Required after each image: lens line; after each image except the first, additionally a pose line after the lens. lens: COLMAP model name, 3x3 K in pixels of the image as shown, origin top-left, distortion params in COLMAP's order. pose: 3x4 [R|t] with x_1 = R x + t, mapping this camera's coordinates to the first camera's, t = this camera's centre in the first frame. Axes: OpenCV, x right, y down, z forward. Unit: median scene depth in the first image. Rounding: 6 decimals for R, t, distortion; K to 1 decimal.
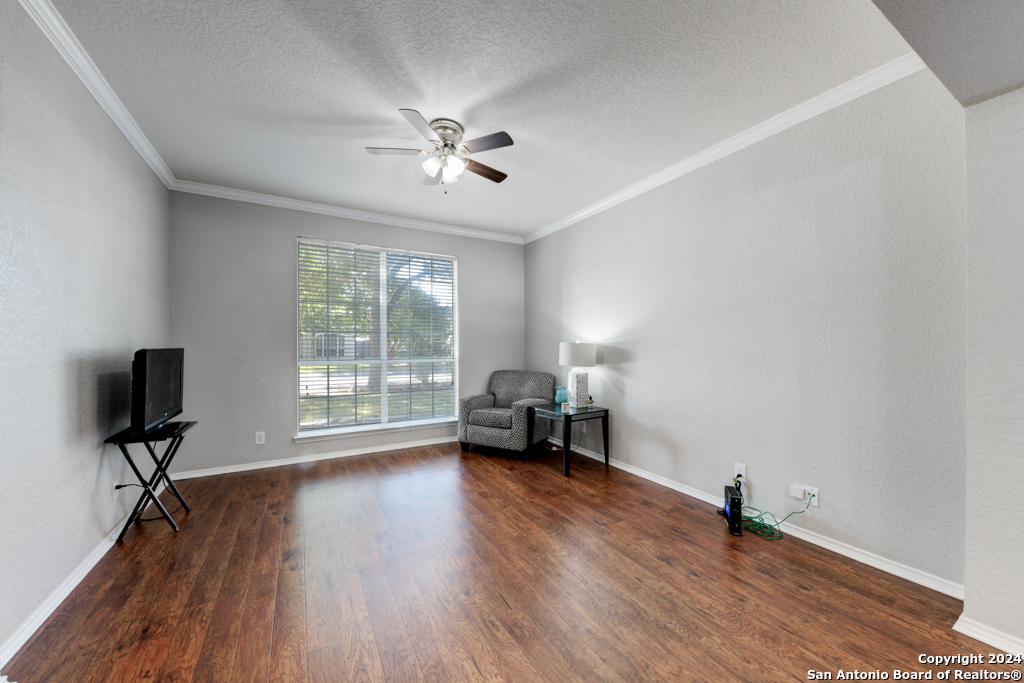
lens RADIAL K [[375.4, 0, 513.4], [0, 375.4, 336.7], [0, 0, 1]] dist [0.003027, 0.000224]
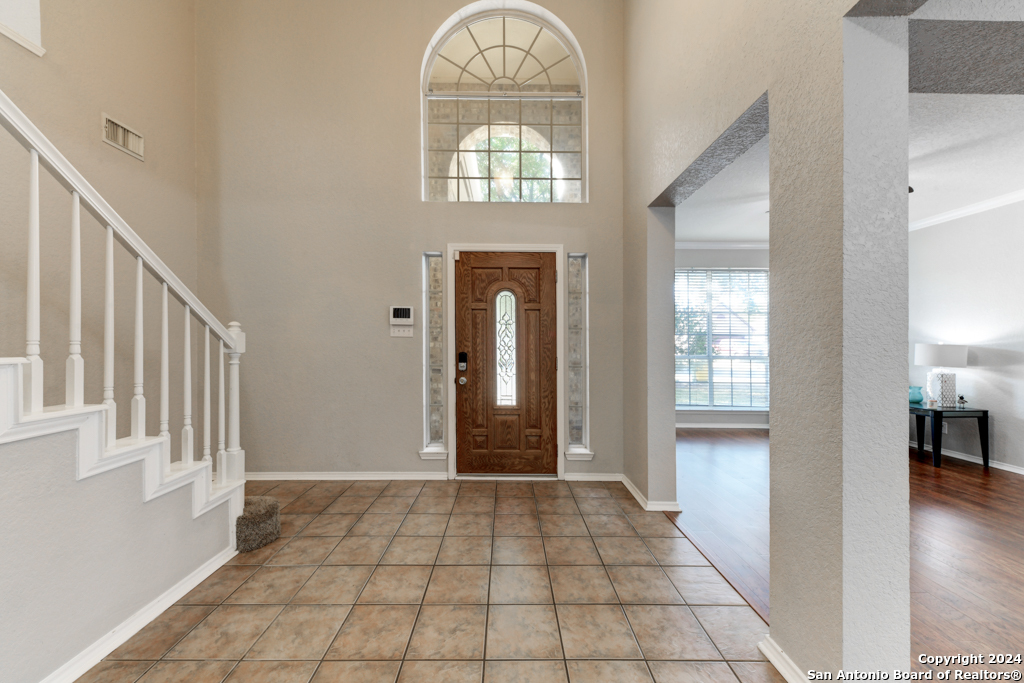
lens RADIAL K [[375.4, 0, 504.4], [0, 375.4, 337.4], [0, 0, 1]] dist [0.003027, 0.000224]
pose [[0.864739, -0.006519, -0.502180, -0.349748], [0.010377, 0.999934, 0.004889, -0.020654], [0.502115, -0.009439, 0.864749, -0.509842]]
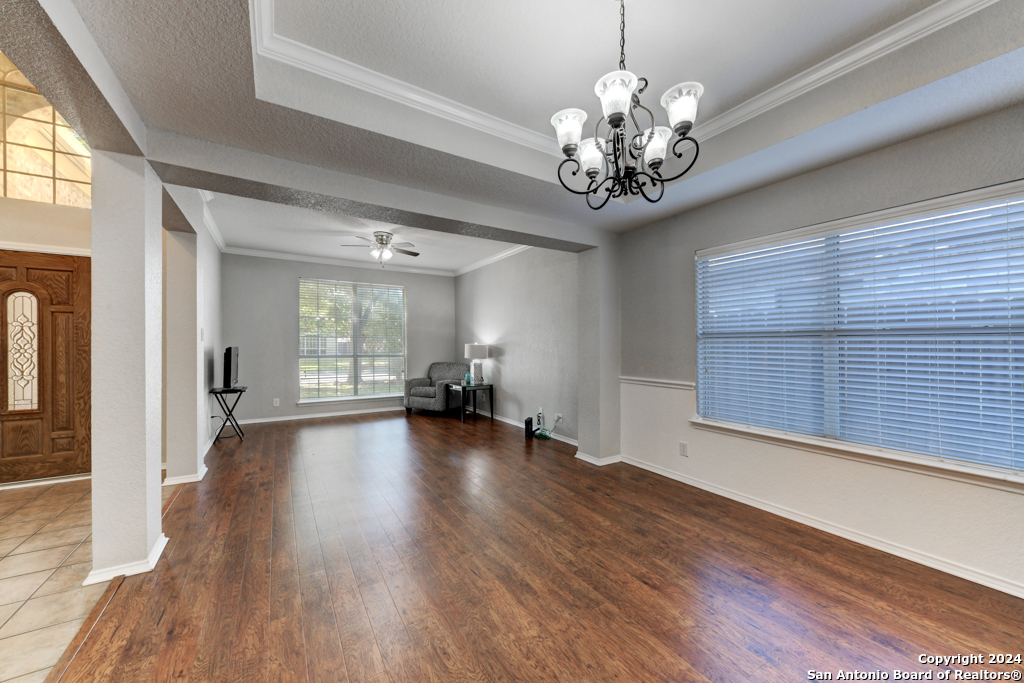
lens RADIAL K [[375.4, 0, 511.7], [0, 375.4, 339.6], [0, 0, 1]] dist [0.003027, 0.000224]
pose [[0.999375, -0.002874, 0.035230, 0.273399], [0.002393, 0.999903, 0.013707, -0.025491], [-0.035266, -0.013615, 0.999285, -0.634886]]
